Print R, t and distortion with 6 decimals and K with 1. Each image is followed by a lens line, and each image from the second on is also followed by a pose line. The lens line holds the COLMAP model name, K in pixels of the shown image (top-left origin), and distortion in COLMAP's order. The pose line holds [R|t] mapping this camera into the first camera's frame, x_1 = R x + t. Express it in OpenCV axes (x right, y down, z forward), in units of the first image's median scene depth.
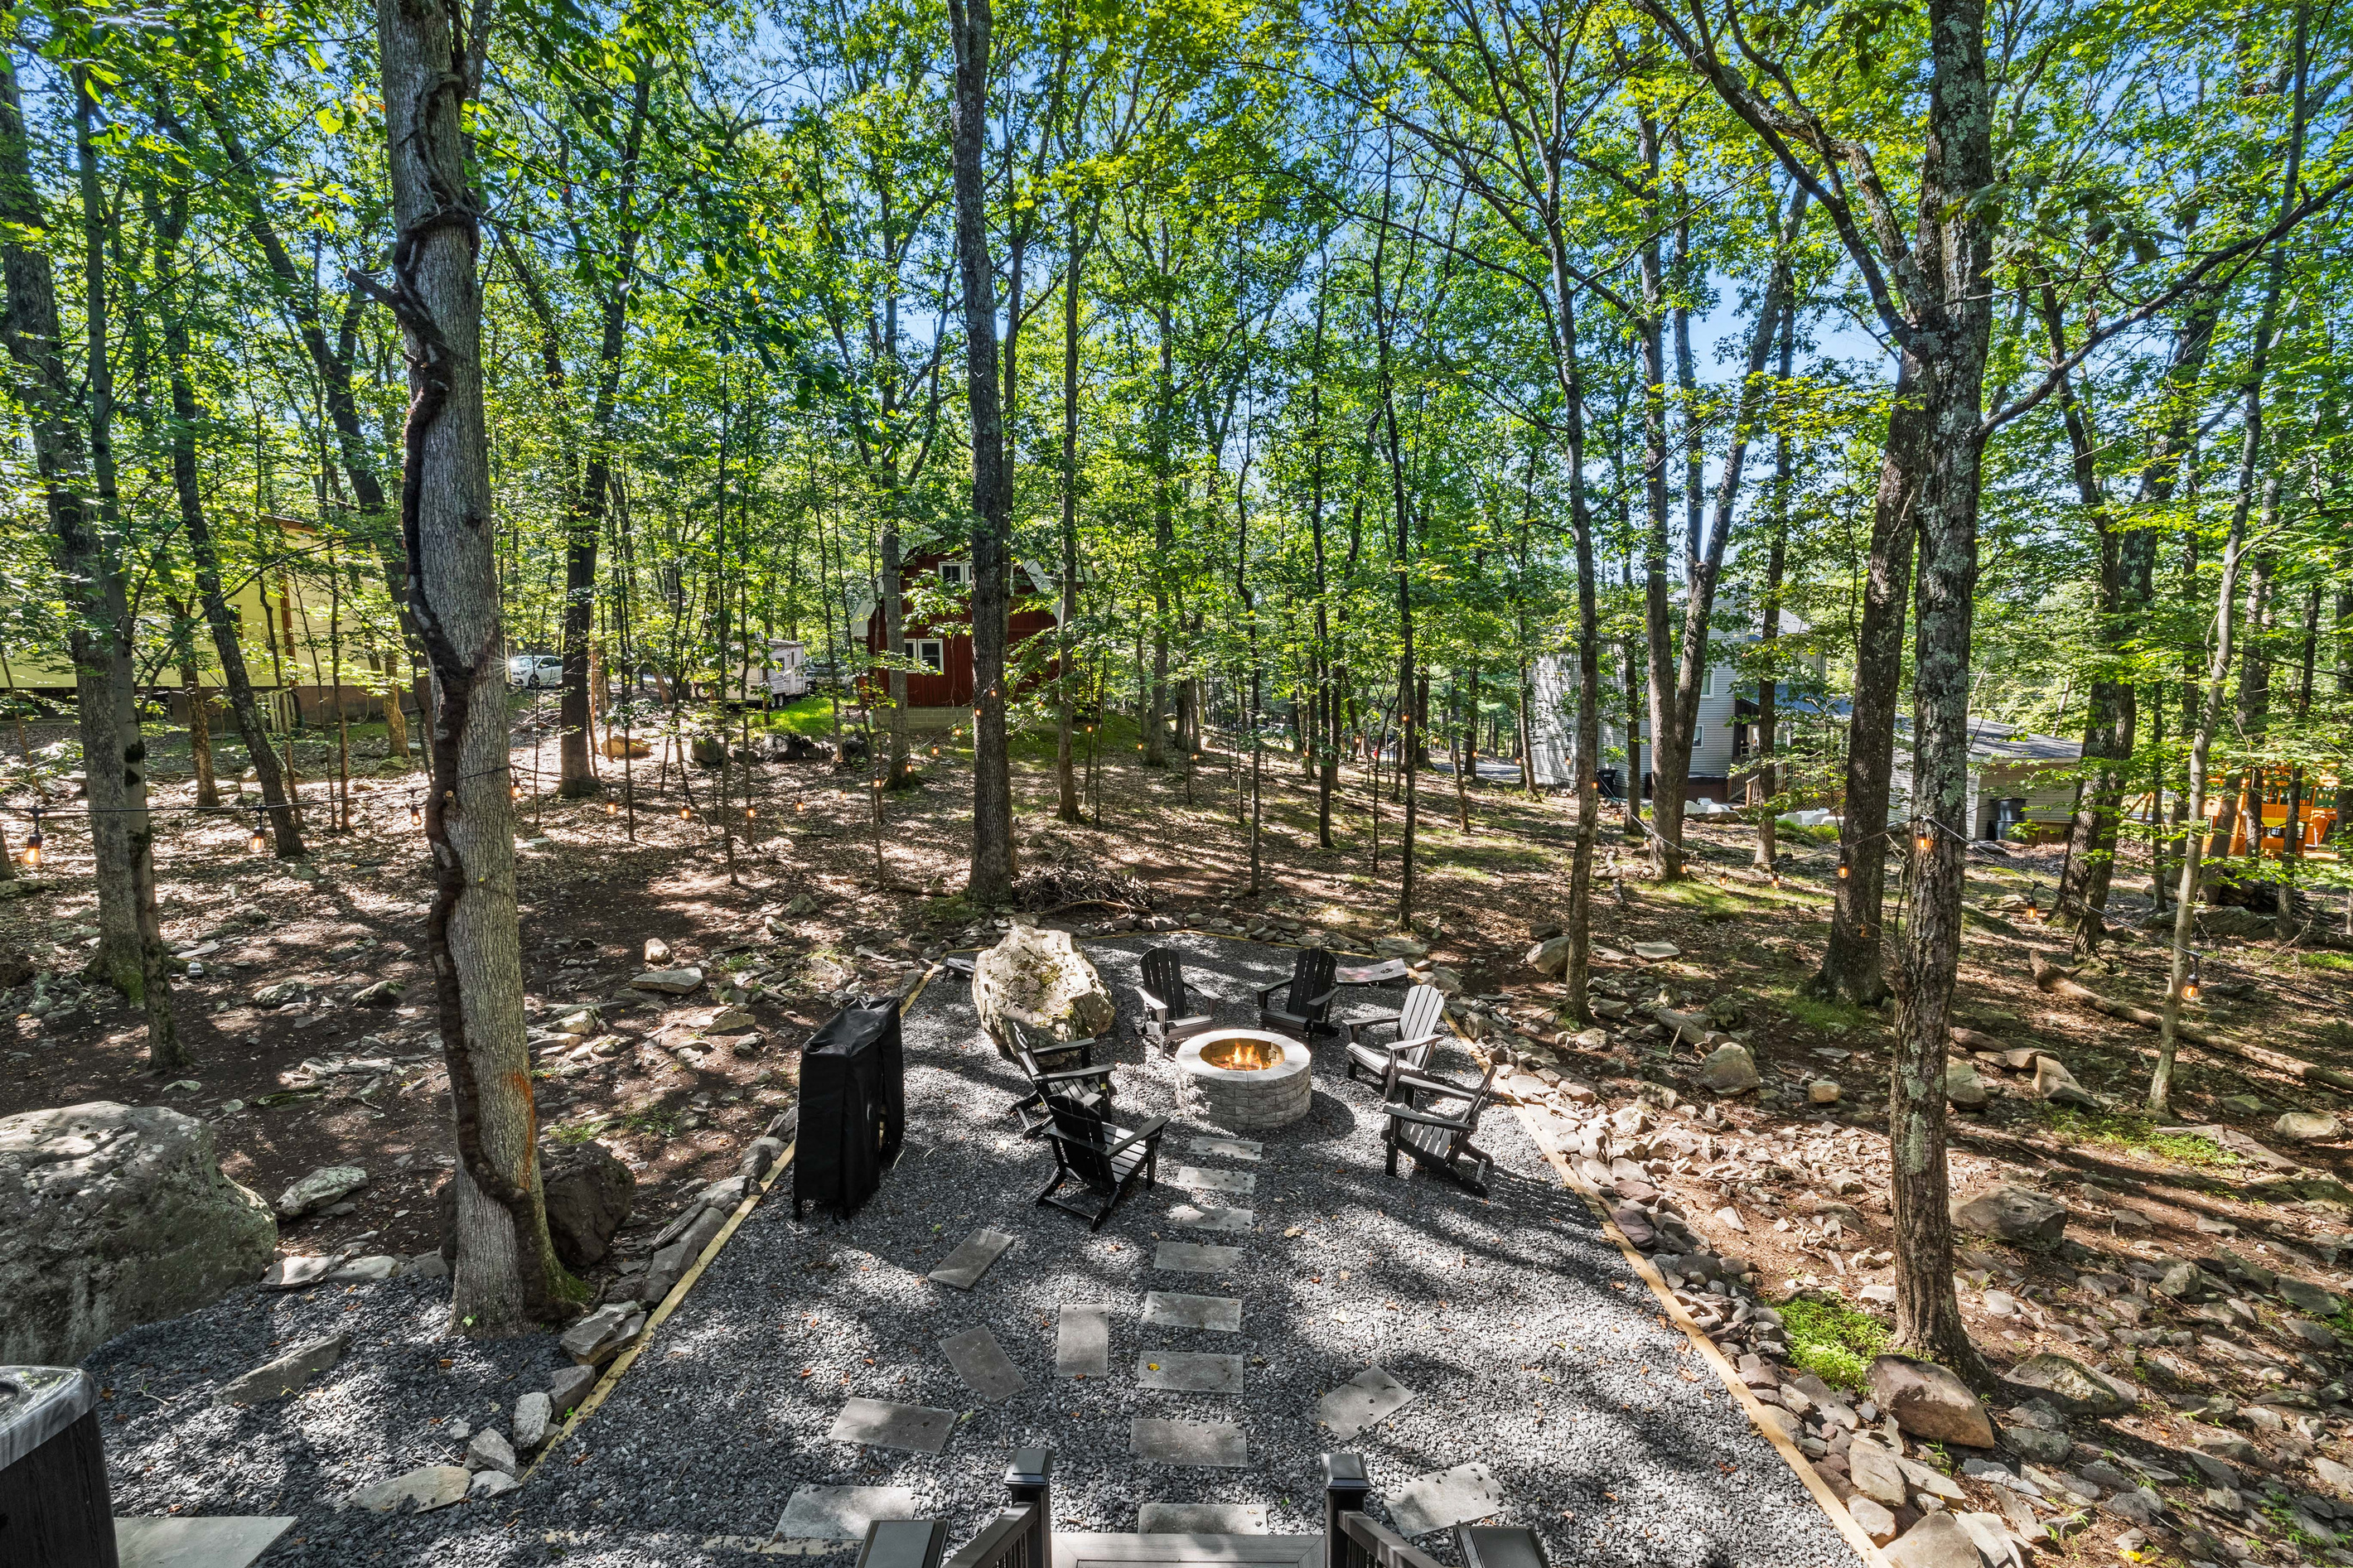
lens RADIAL K [[987.2, 0, 1165.8], [0, 987.2, 781.2], [0, 0, 1]] dist [-0.000621, -0.000537]
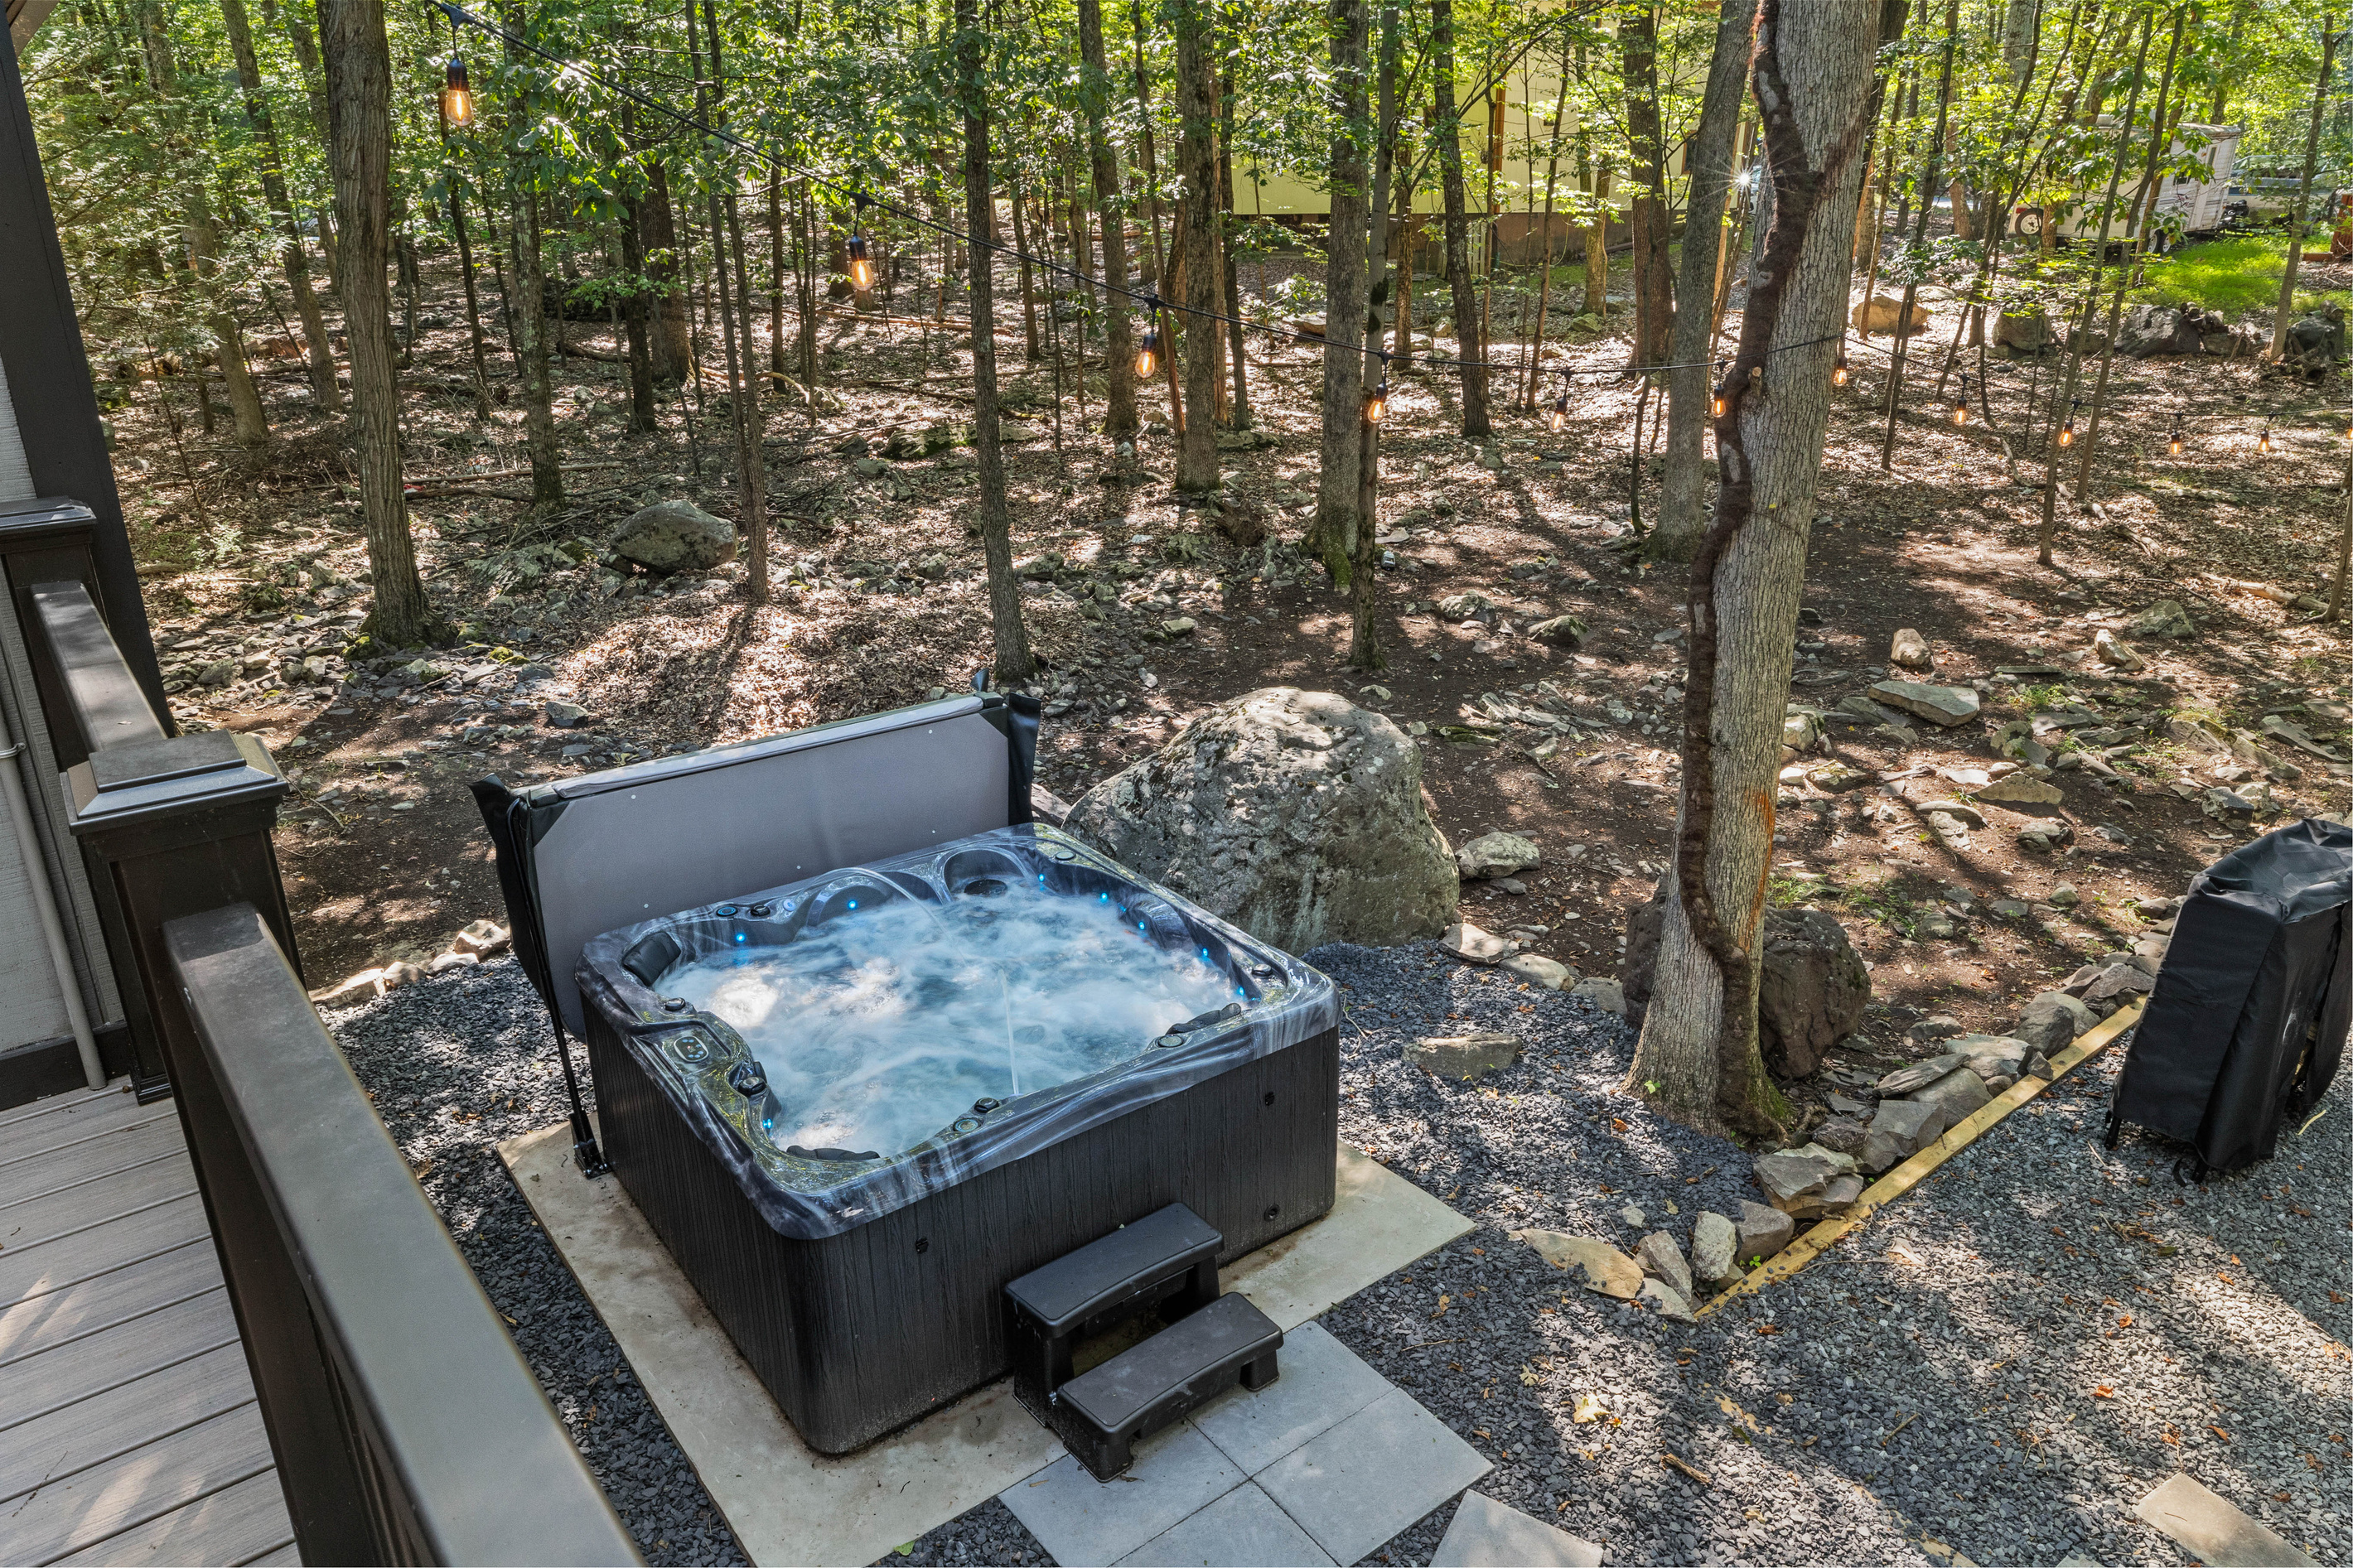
lens RADIAL K [[1550.8, 0, 1176.5], [0, 1550.8, 784.0], [0, 0, 1]] dist [0.000070, 0.005846]
pose [[0.622387, 0.271349, -0.734169, -0.055207], [-0.077968, 0.954812, 0.286802, 0.004705], [0.778817, -0.121260, 0.615419, 0.003909]]
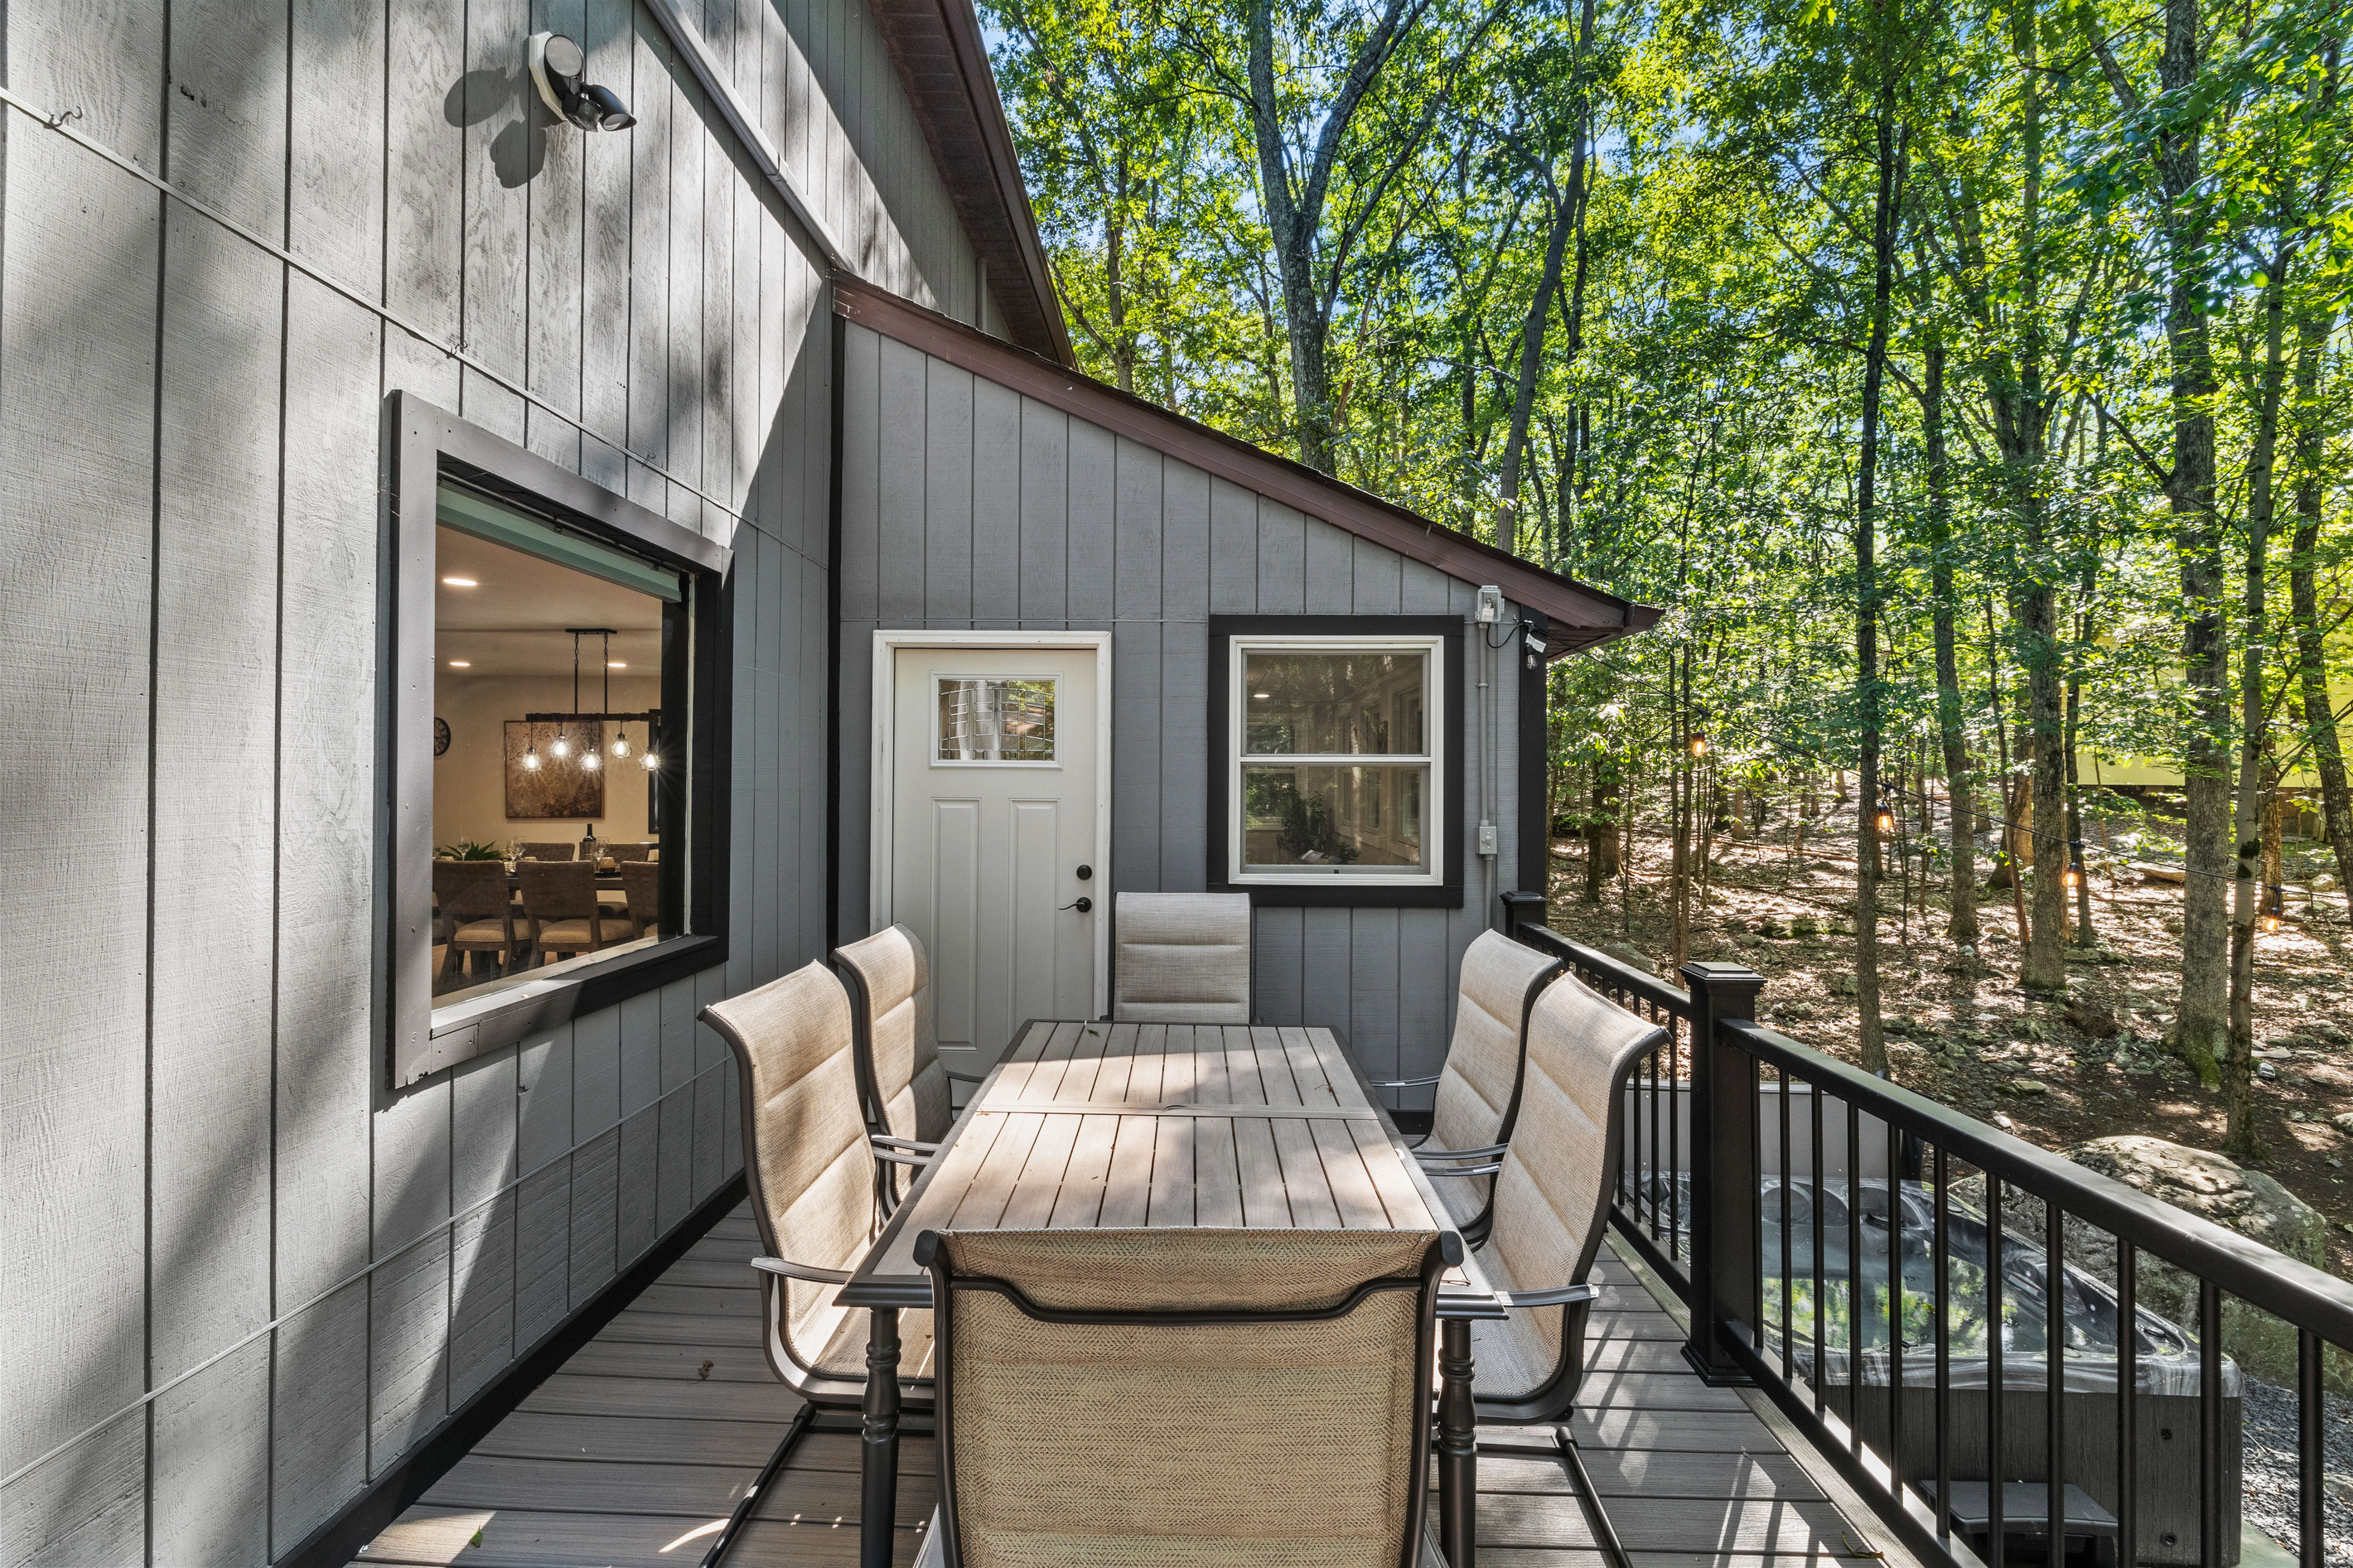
lens RADIAL K [[987.2, 0, 1165.8], [0, 987.2, 781.2], [0, 0, 1]] dist [-0.000621, -0.000537]
pose [[-0.030611, 0.012762, -0.999450, 0.036331], [-0.112204, 0.993554, 0.016123, 0.009579], [0.993214, 0.112635, -0.028982, -0.101582]]
